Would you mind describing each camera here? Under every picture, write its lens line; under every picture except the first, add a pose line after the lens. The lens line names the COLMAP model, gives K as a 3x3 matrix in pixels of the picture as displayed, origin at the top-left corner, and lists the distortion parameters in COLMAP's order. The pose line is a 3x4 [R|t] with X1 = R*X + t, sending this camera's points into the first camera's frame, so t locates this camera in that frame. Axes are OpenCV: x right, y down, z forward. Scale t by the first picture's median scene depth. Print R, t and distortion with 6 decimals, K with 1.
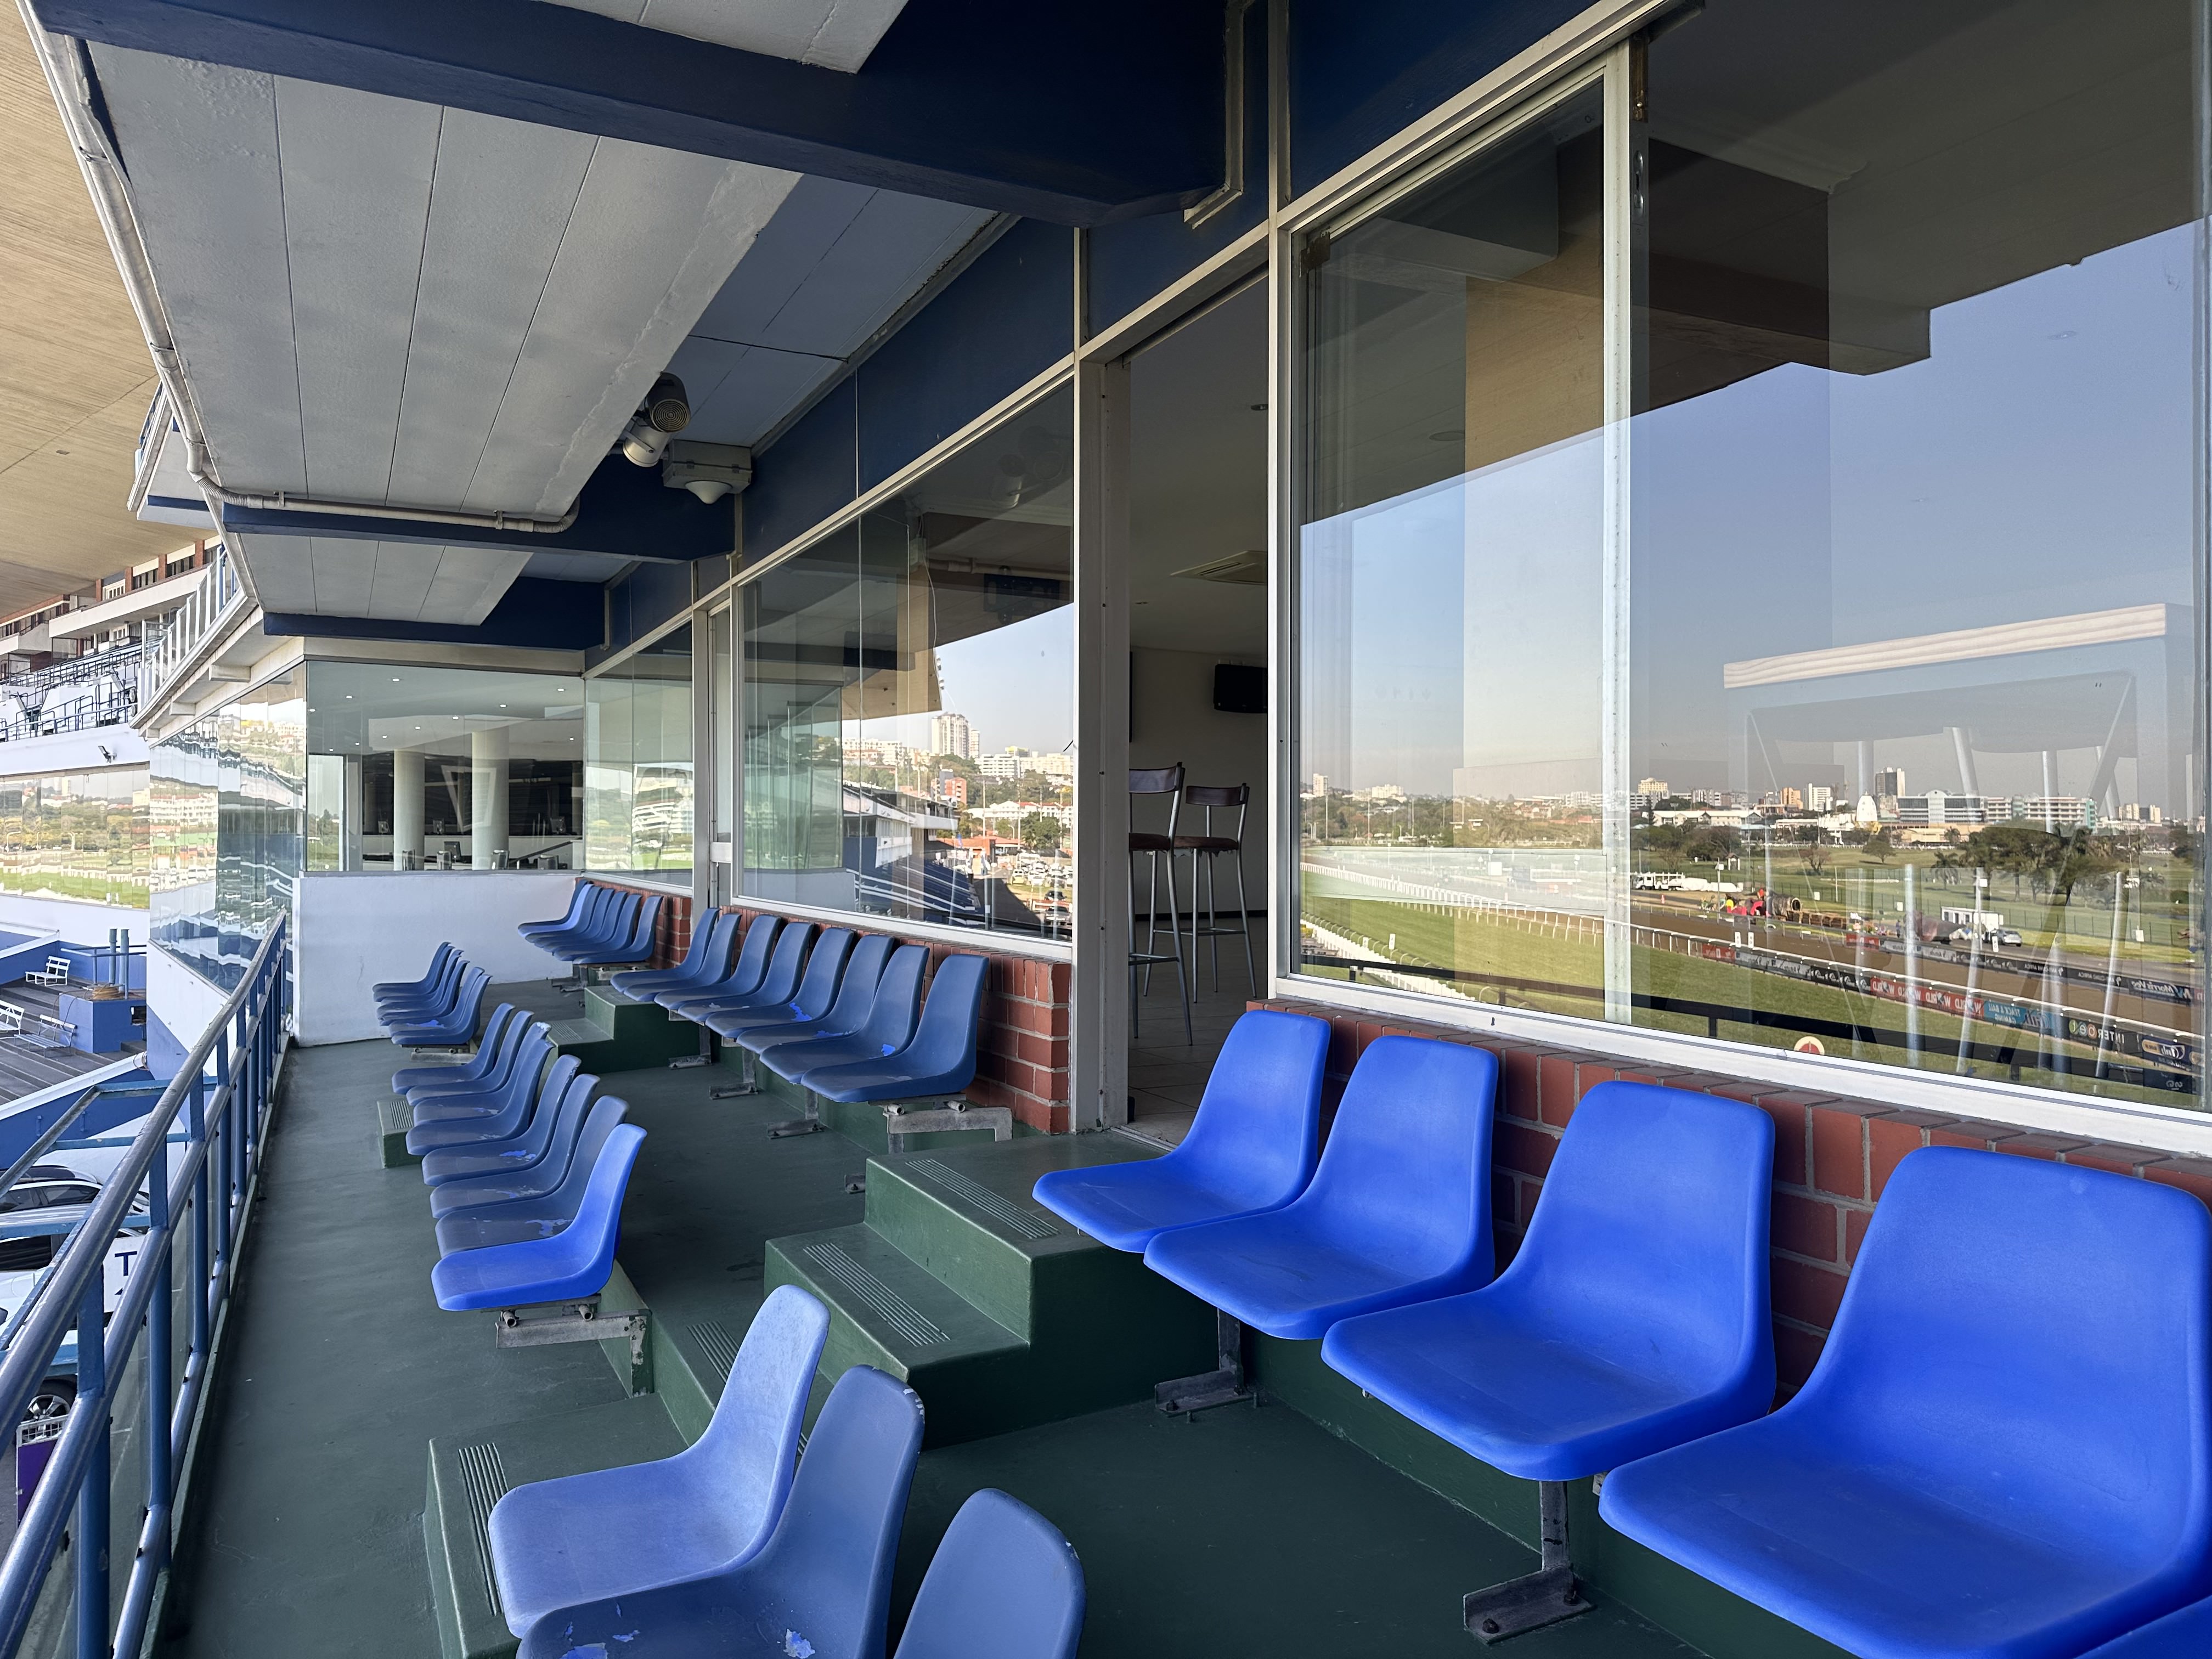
lens RADIAL K [[1540.3, 0, 1126.4], [0, 1540.3, 828.5], [0, 0, 1]] dist [0.019108, -0.037903]
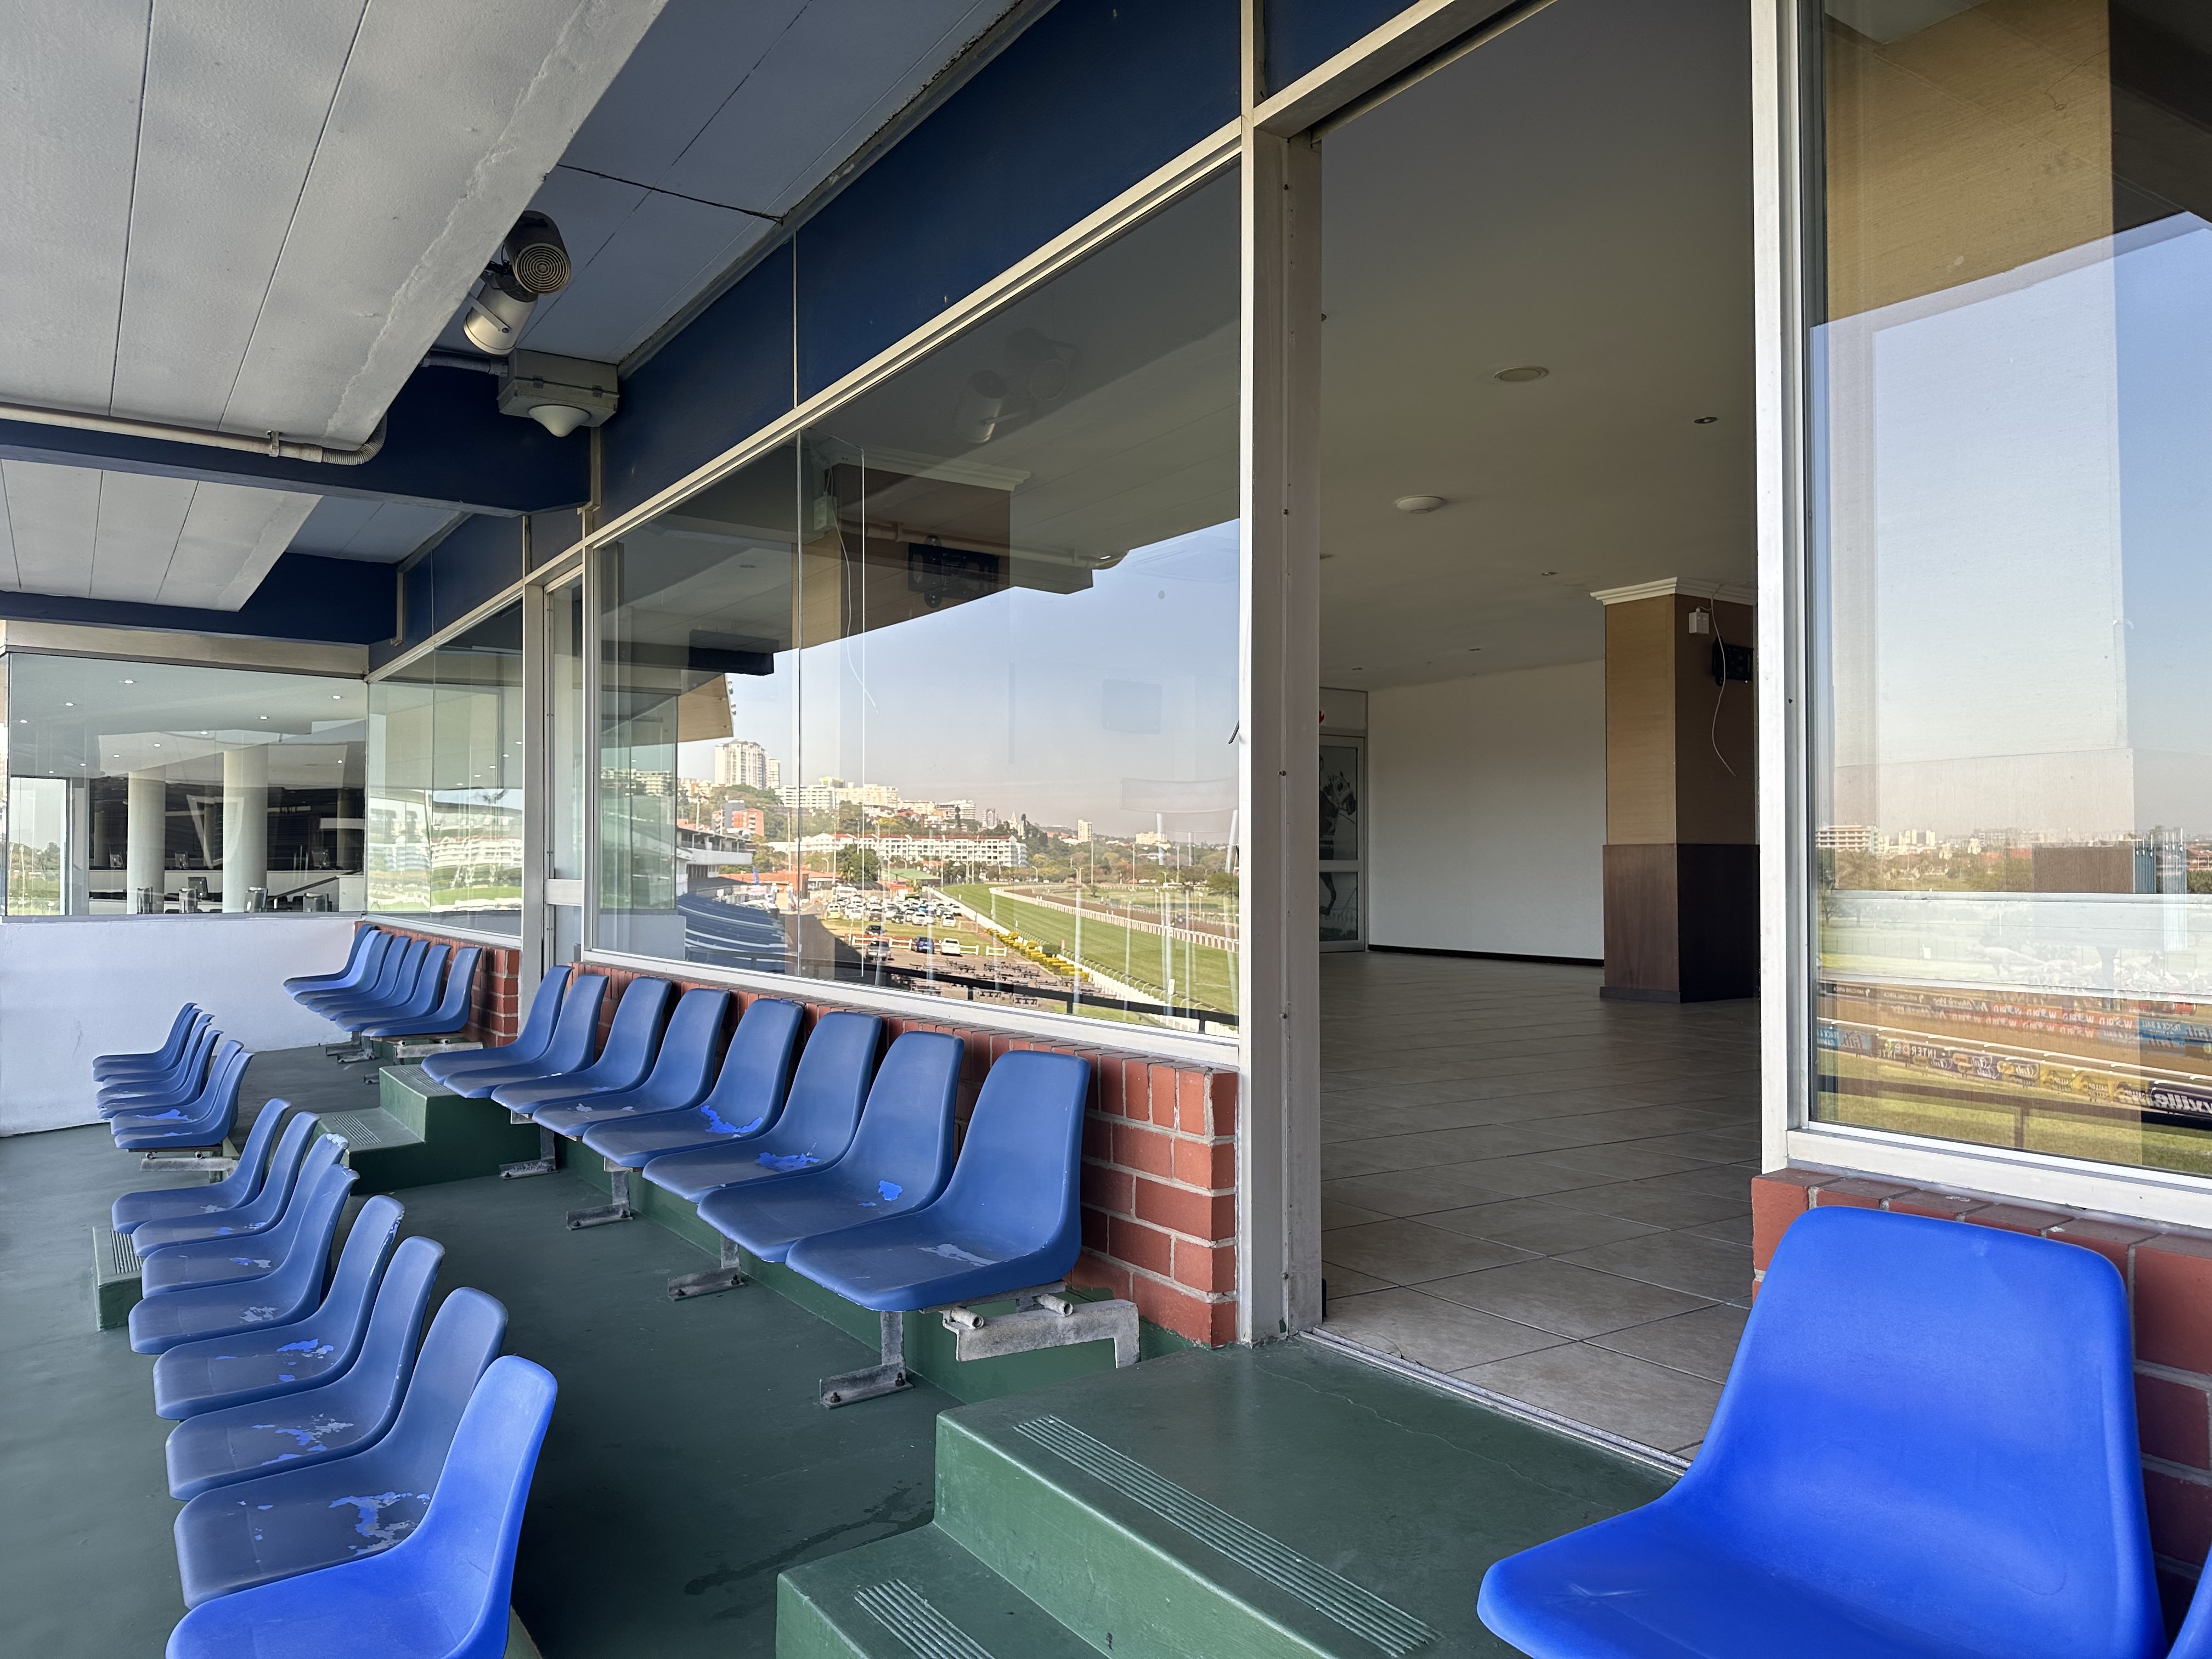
lens RADIAL K [[1540.3, 0, 1086.3], [0, 1540.3, 830.3], [0, 0, 1]] dist [0.019108, -0.037903]
pose [[0.993766, 0.000912, 0.111486, -0.103220], [0.001376, 0.999790, -0.020442, 0.000329], [-0.111481, 0.020468, 0.993556, 0.229060]]
